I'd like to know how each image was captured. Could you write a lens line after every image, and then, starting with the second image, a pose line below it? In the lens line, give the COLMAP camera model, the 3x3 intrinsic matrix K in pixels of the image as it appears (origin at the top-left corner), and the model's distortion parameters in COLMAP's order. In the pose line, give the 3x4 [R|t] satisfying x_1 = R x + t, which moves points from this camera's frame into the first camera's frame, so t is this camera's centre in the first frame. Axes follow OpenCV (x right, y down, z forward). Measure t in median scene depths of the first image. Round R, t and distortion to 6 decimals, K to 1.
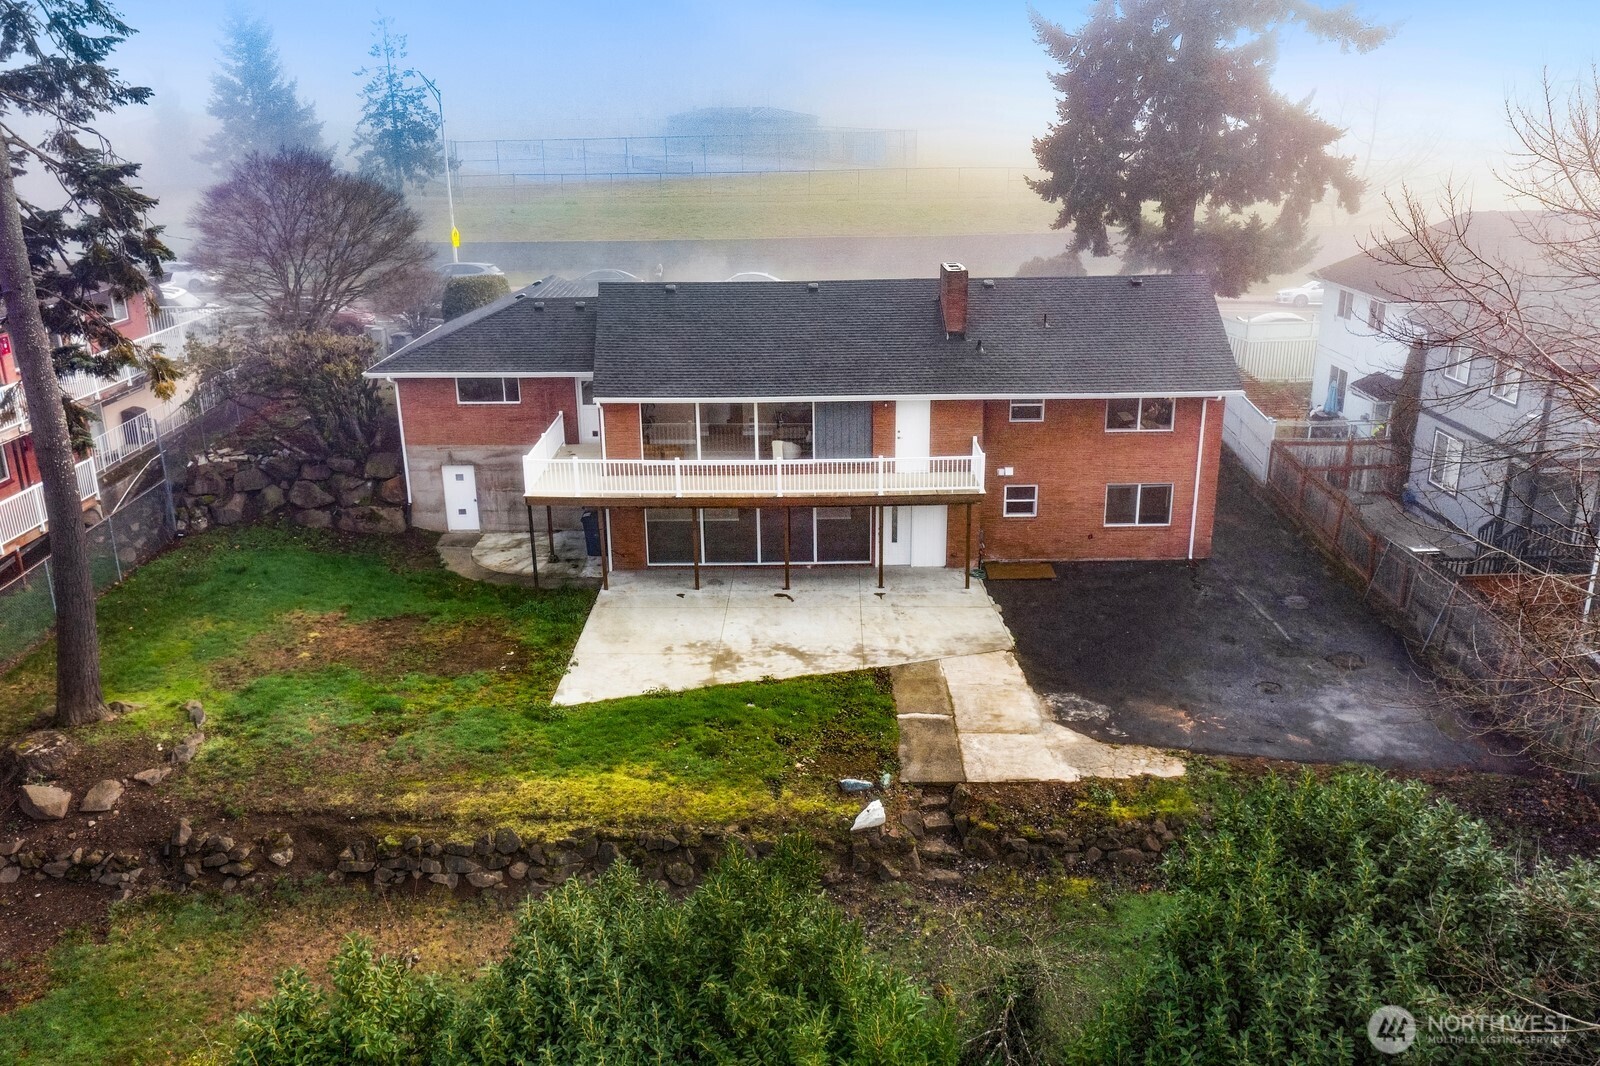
lens RADIAL K [[1271.6, 0, 801.4], [0, 1271.6, 534.1], [0, 0, 1]] dist [-0.009954, 0.008956]
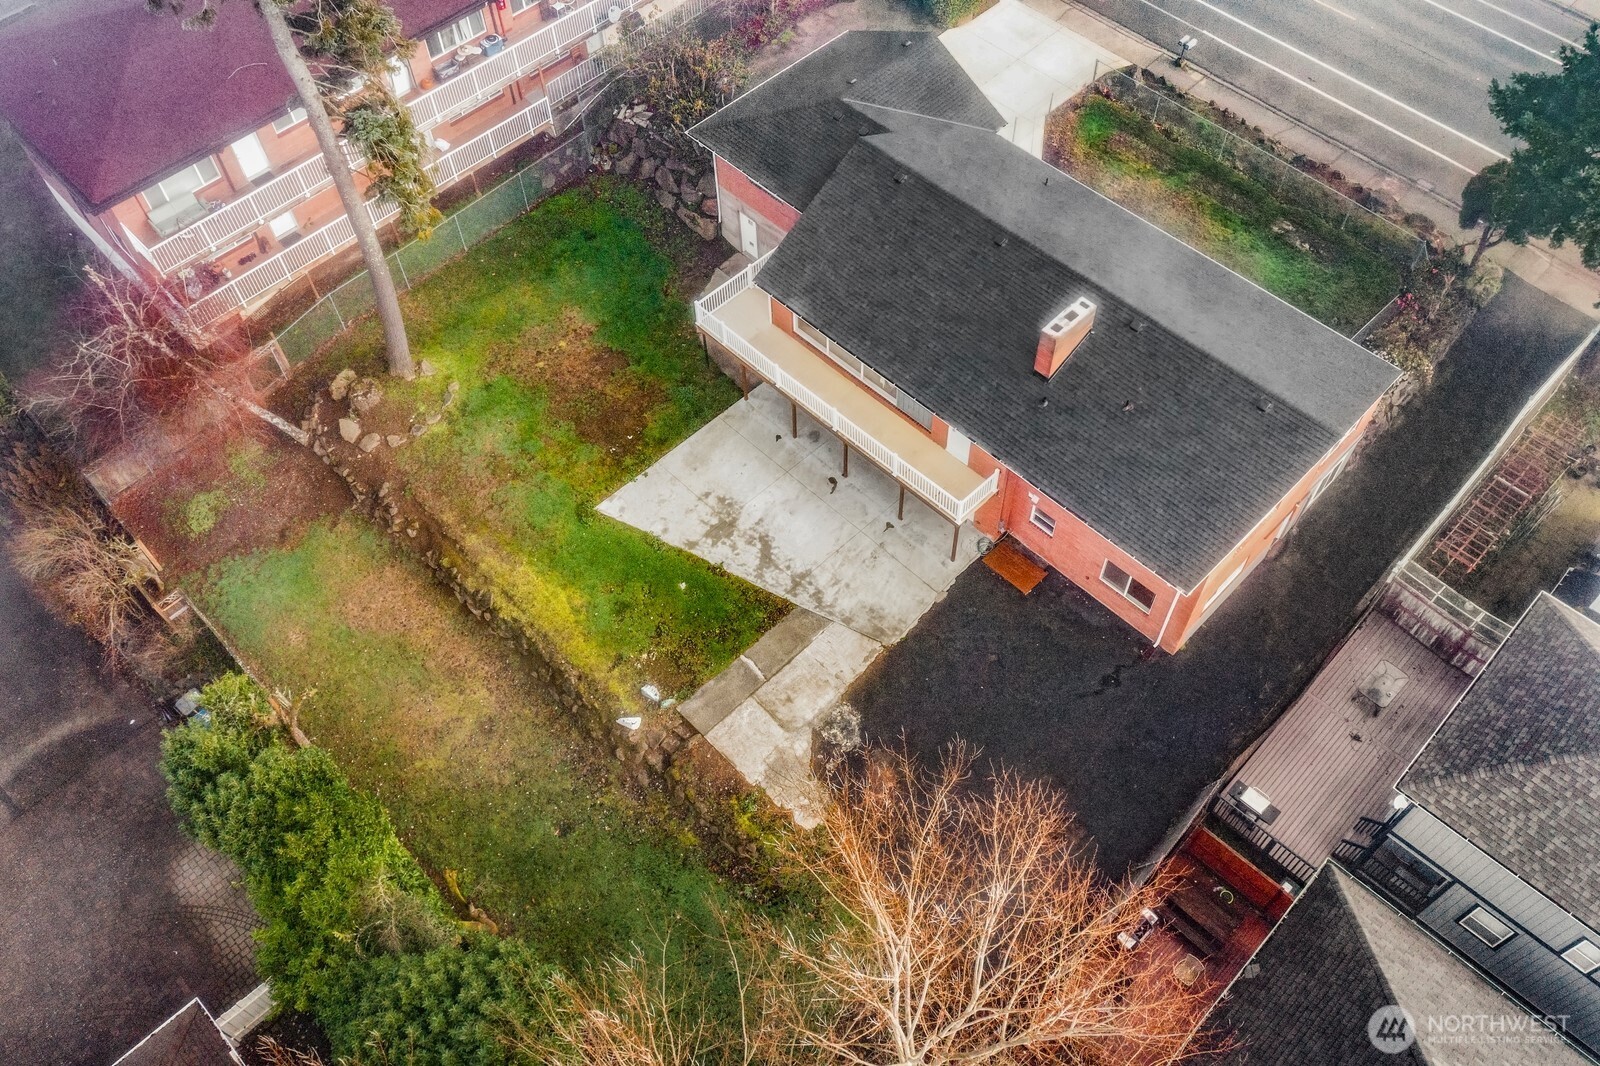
lens RADIAL K [[1271.6, 0, 800.5], [0, 1271.6, 529.8], [0, 0, 1]] dist [-0.009954, 0.008956]
pose [[0.701961, 0.585080, -0.406119, 0.624351], [-0.213839, 0.717048, 0.663412, -0.929662], [0.679355, -0.378845, 0.628452, 0.190738]]
